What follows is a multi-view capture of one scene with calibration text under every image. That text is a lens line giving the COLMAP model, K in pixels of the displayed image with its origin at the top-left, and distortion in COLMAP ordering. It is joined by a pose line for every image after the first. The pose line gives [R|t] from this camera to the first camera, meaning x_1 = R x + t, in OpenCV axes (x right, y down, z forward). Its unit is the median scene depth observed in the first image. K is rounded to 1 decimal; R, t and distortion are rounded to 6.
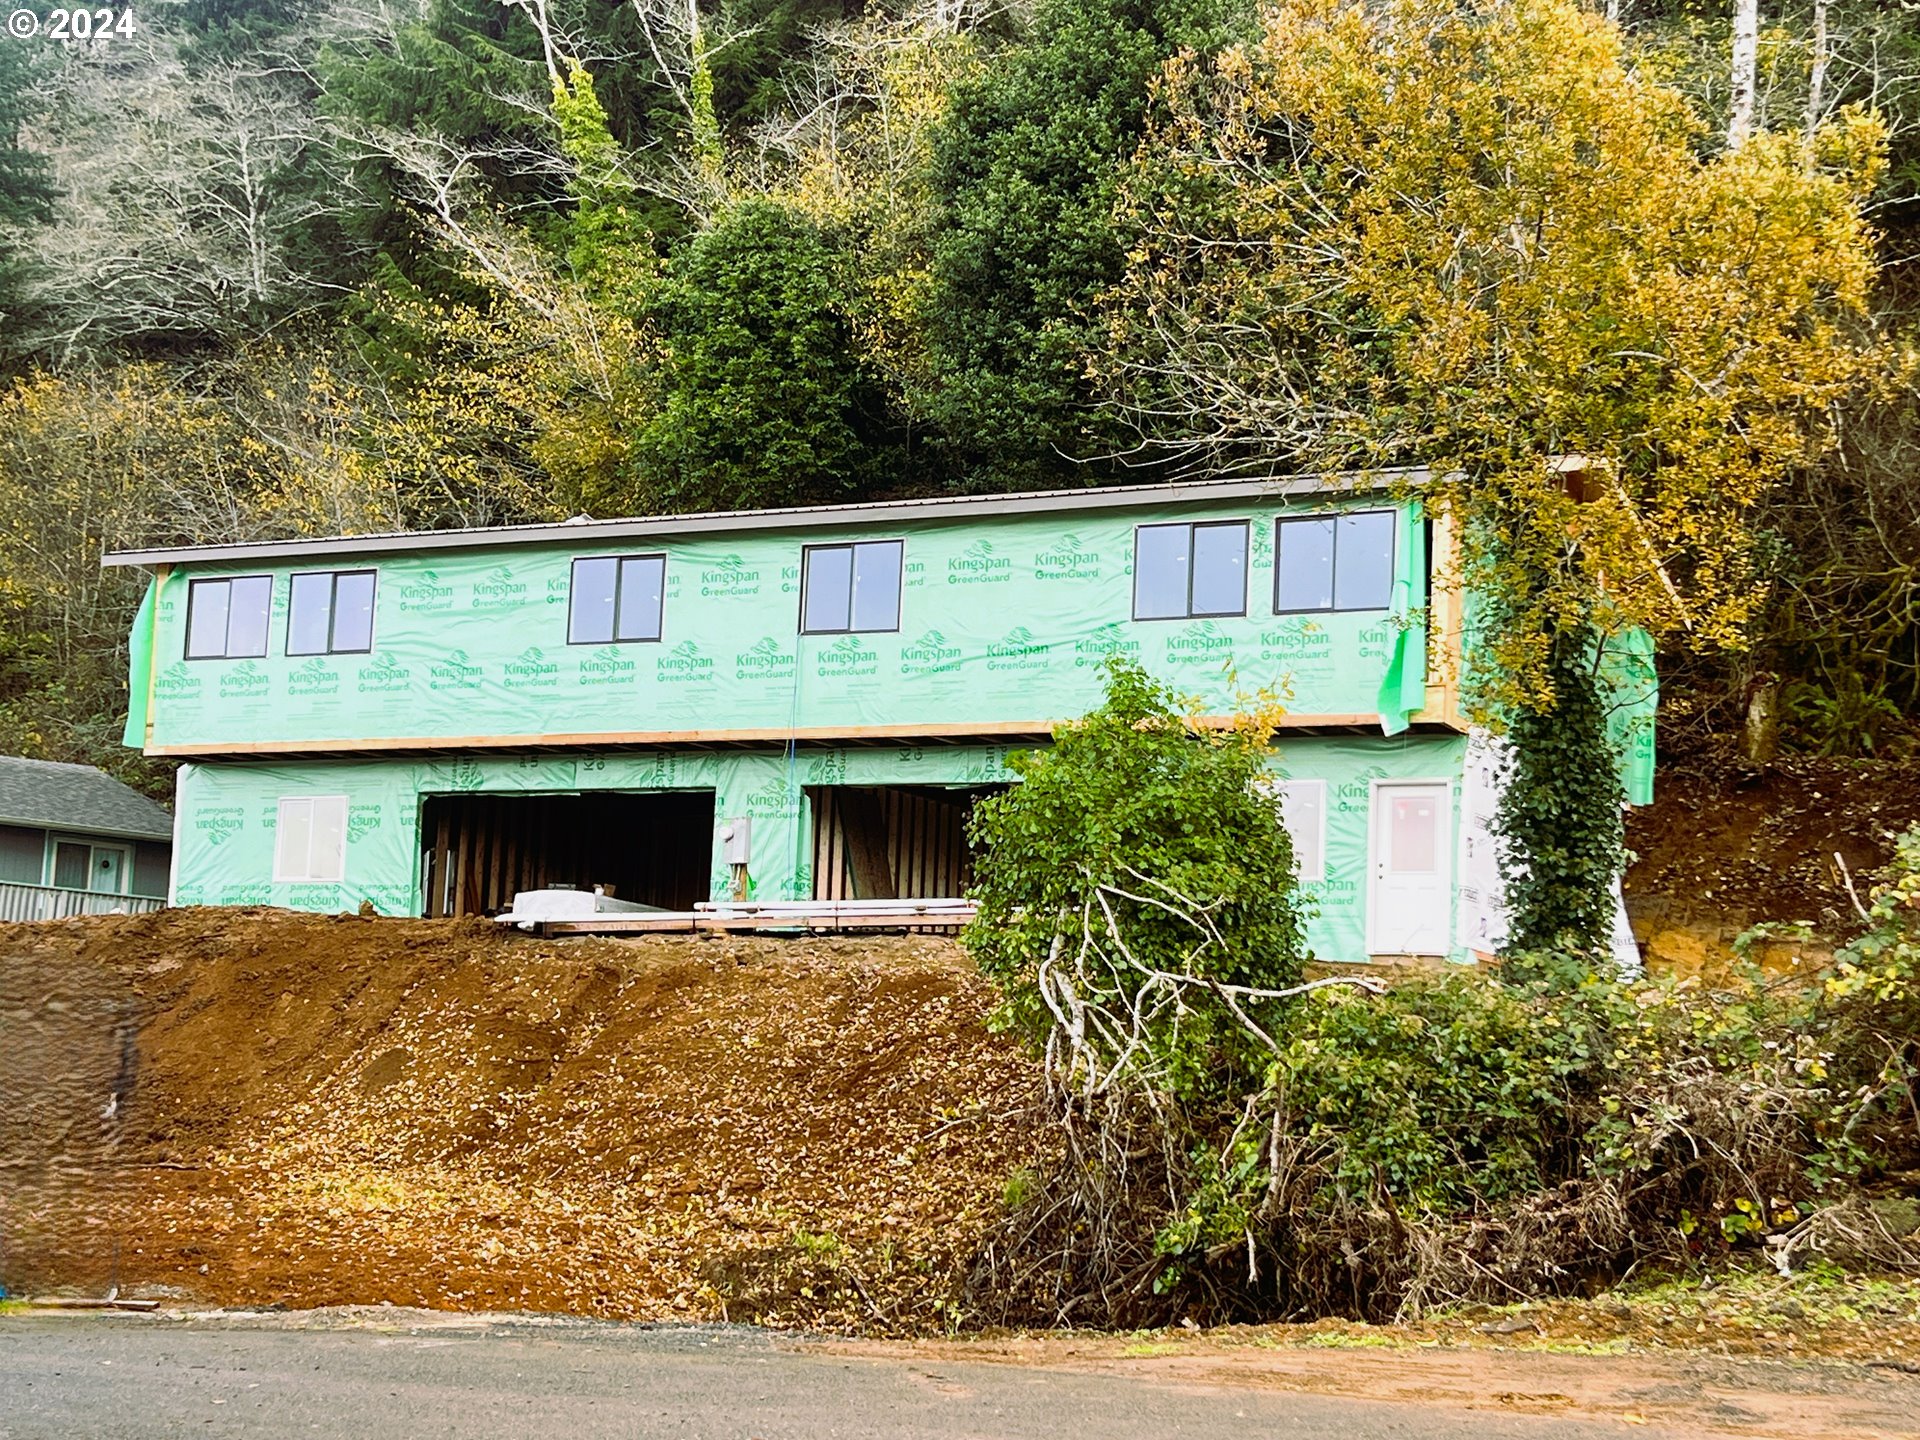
lens RADIAL K [[2644.6, 0, 961.9], [0, 2644.6, 774.9], [0, 0, 1]] dist [0.150825, -0.018350]
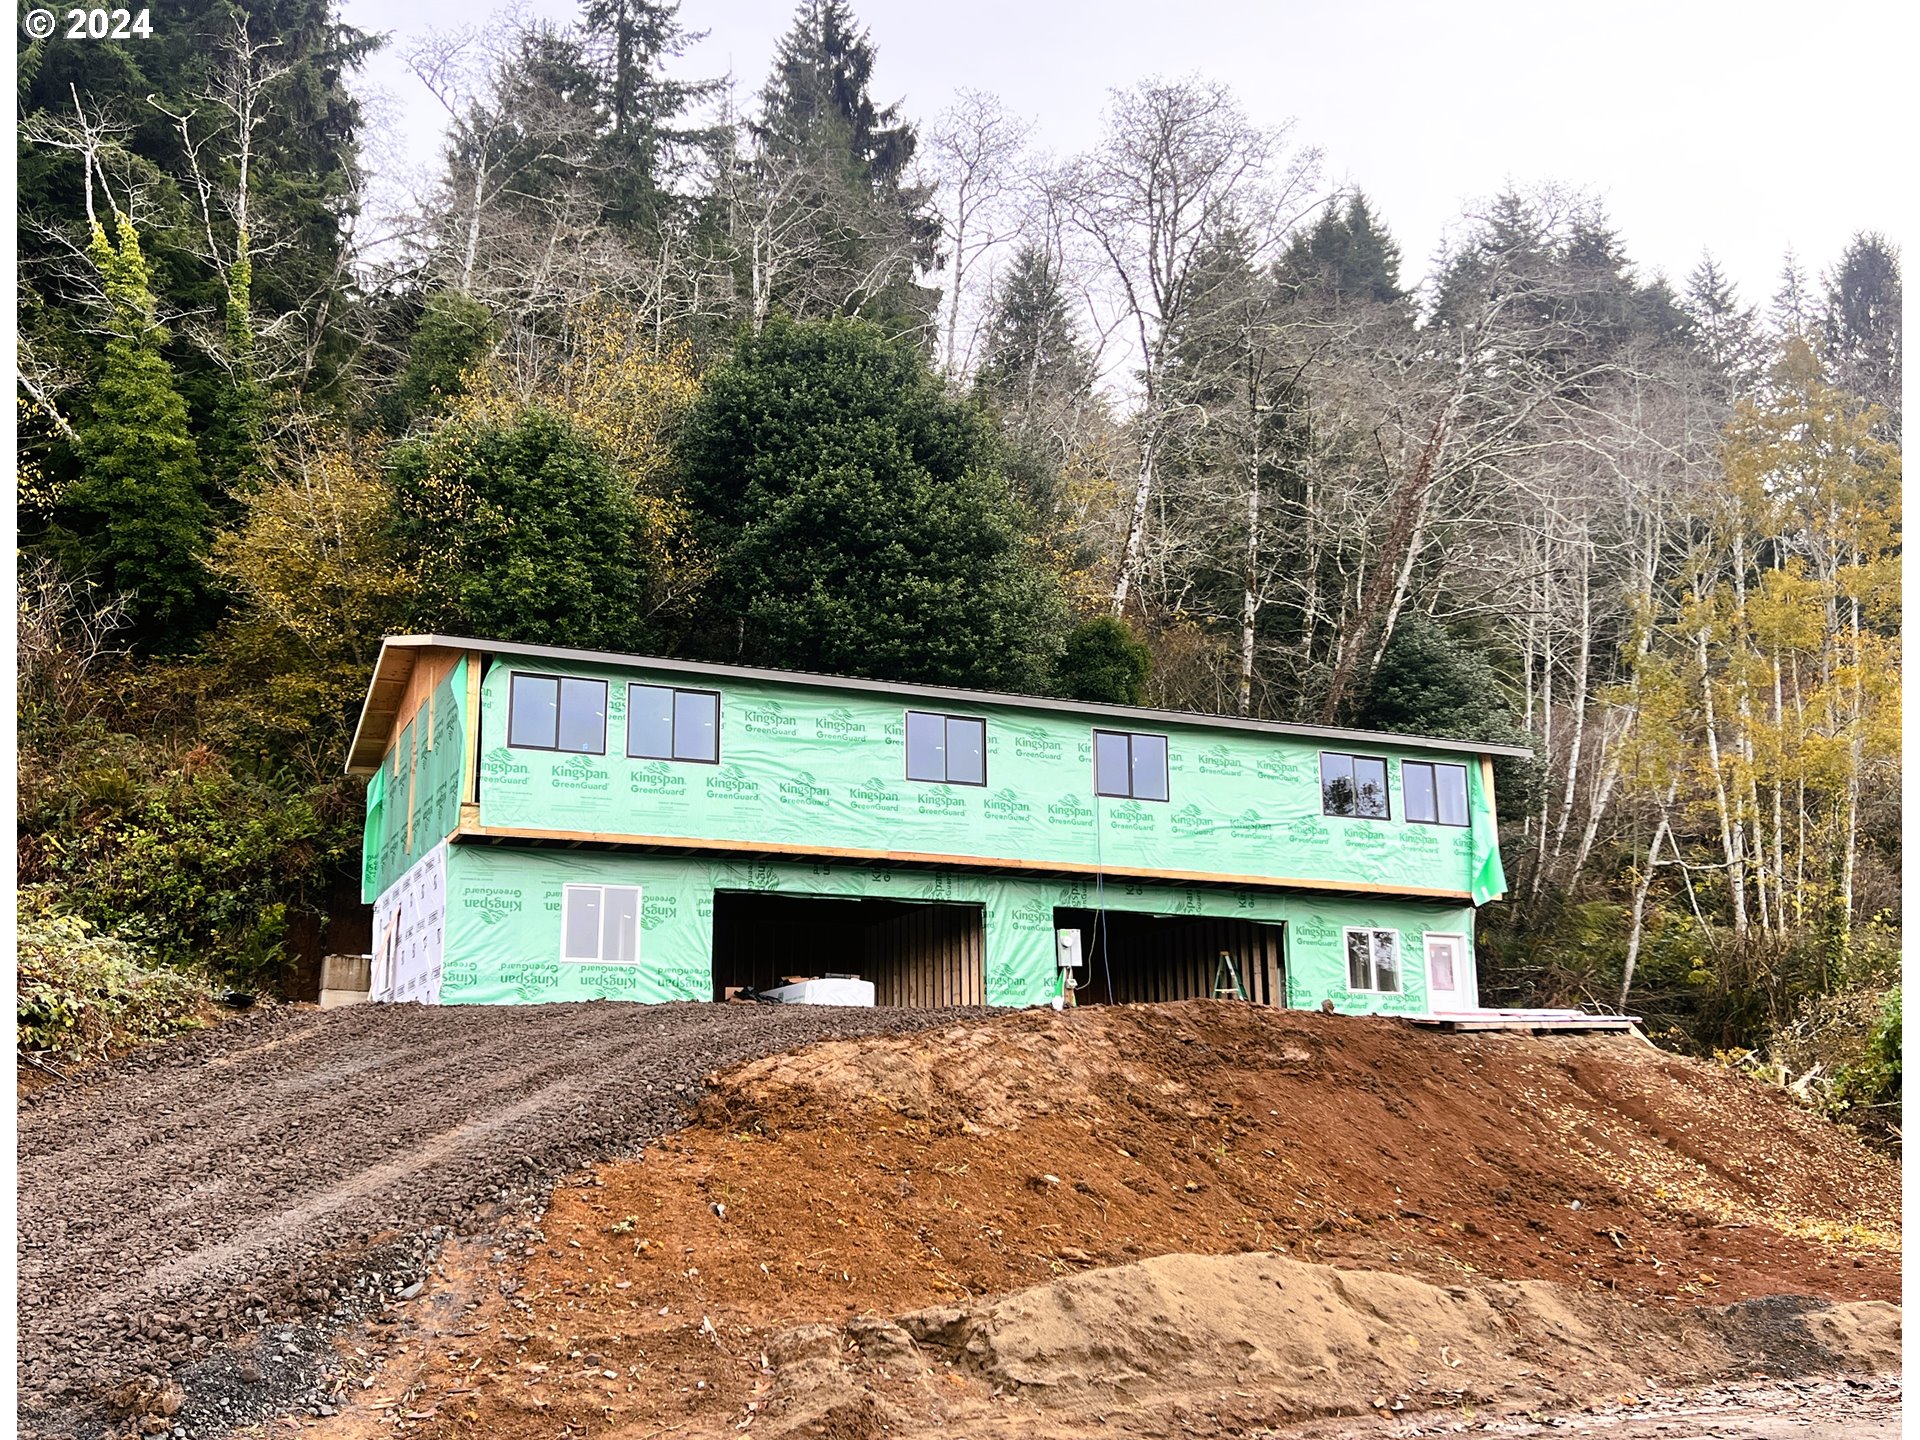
lens RADIAL K [[1748.0, 0, 931.1], [0, 1748.0, 738.2], [0, 0, 1]] dist [0.065141, -0.129999]
pose [[0.663576, 0.127424, 0.737177, -0.736853], [-0.061394, 0.991339, -0.116092, 0.025204], [-0.745585, 0.031777, 0.665652, 0.448369]]
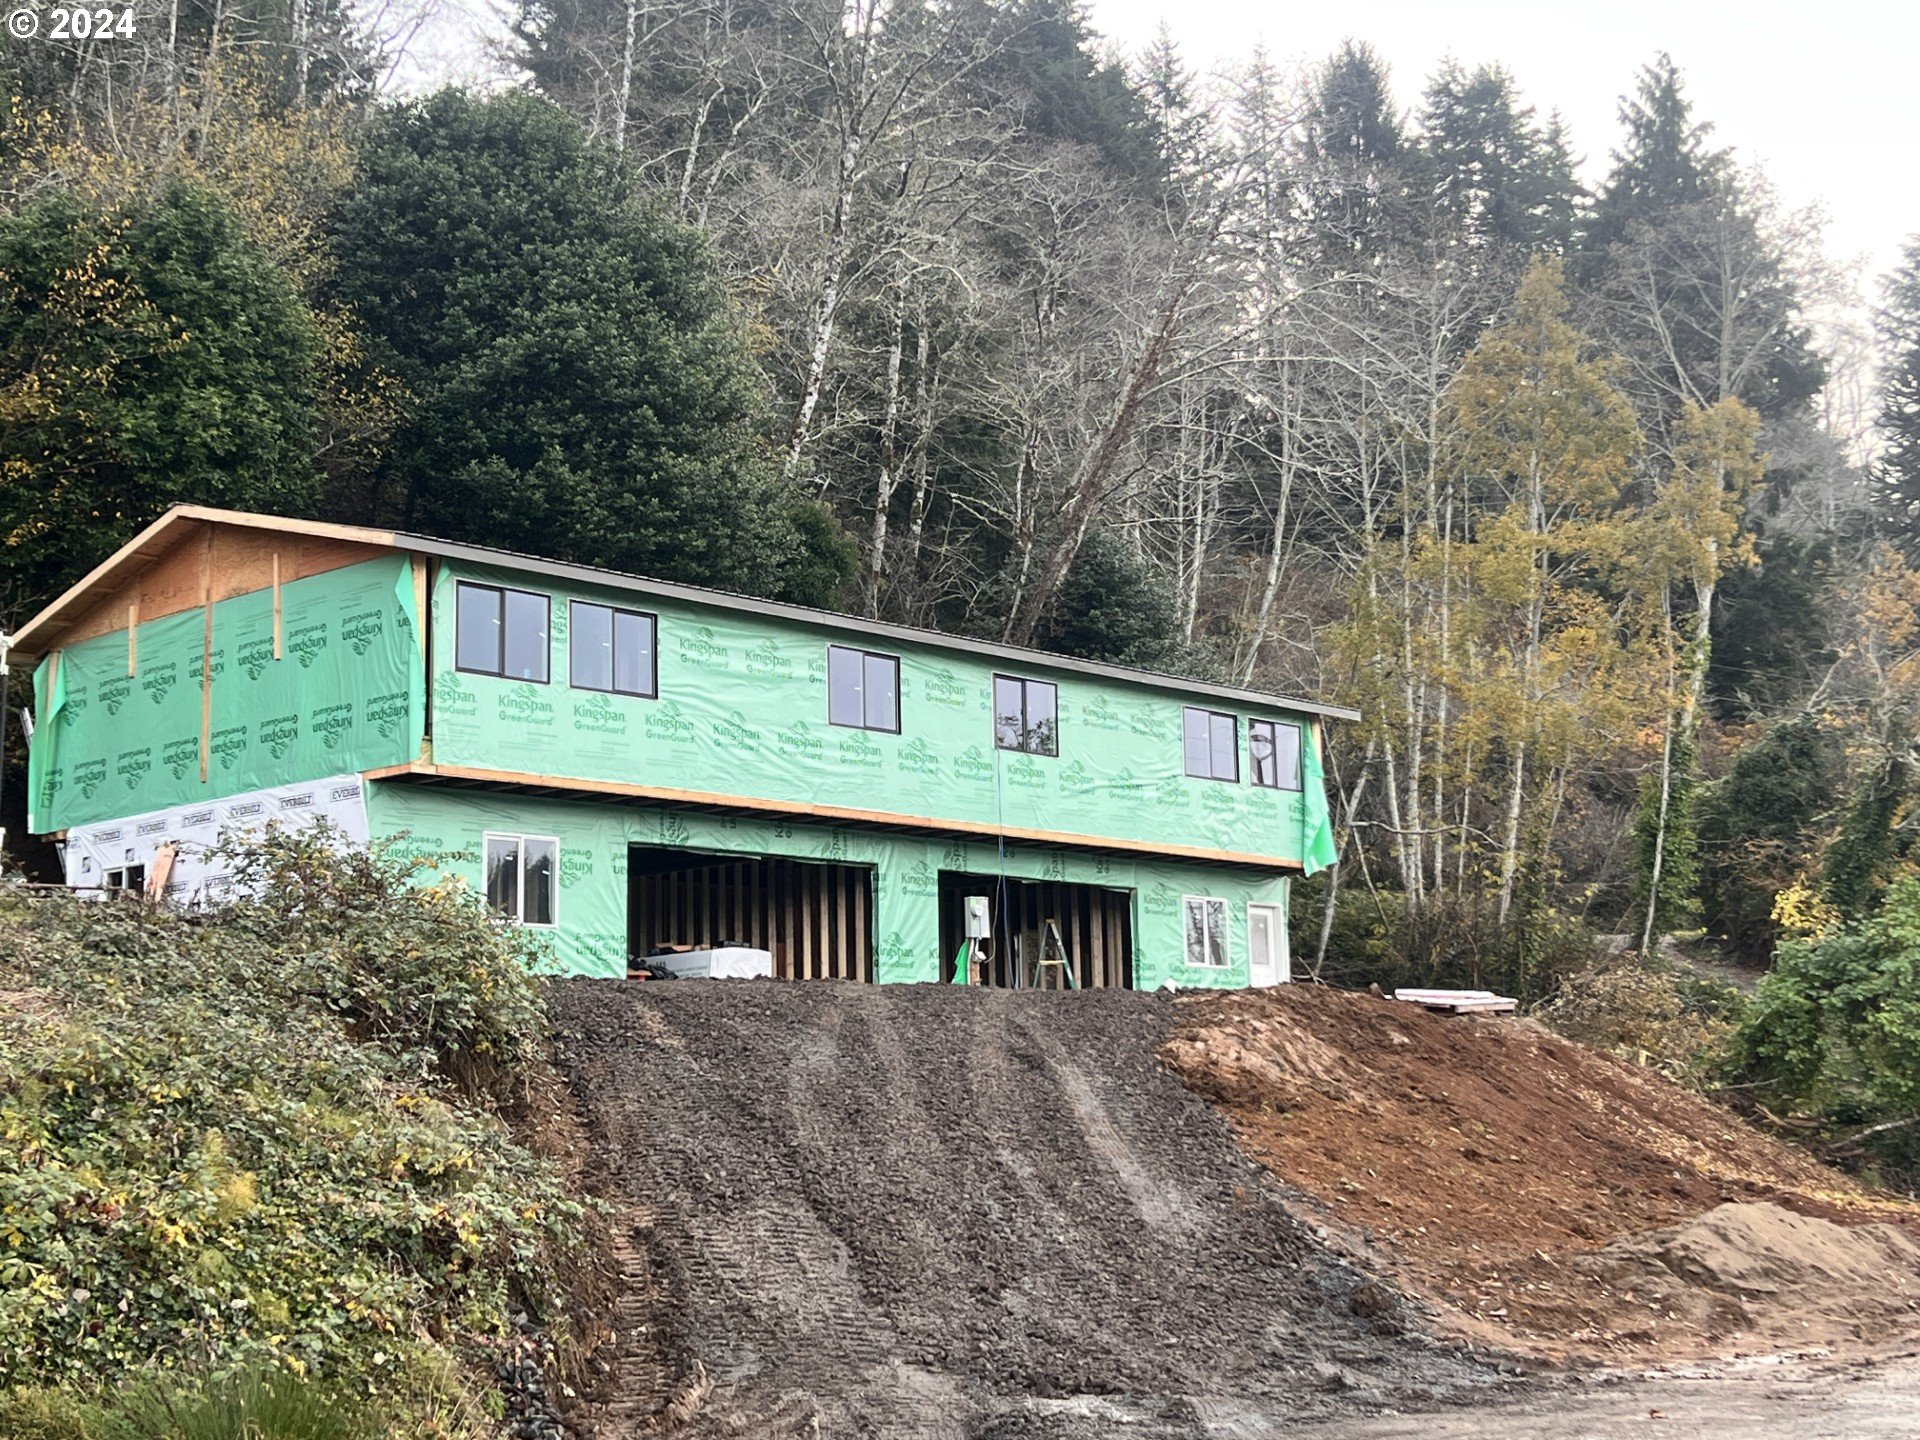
lens RADIAL K [[2505.4, 0, 960.0], [0, 2505.4, 720.0], [0, 0, 1]] dist [0.009886, -0.027097]
pose [[0.318909, 0.111053, 0.941257, -1.086178], [-0.083604, 0.992537, -0.088778, 0.035301], [-0.944091, -0.050381, 0.325814, 0.613383]]
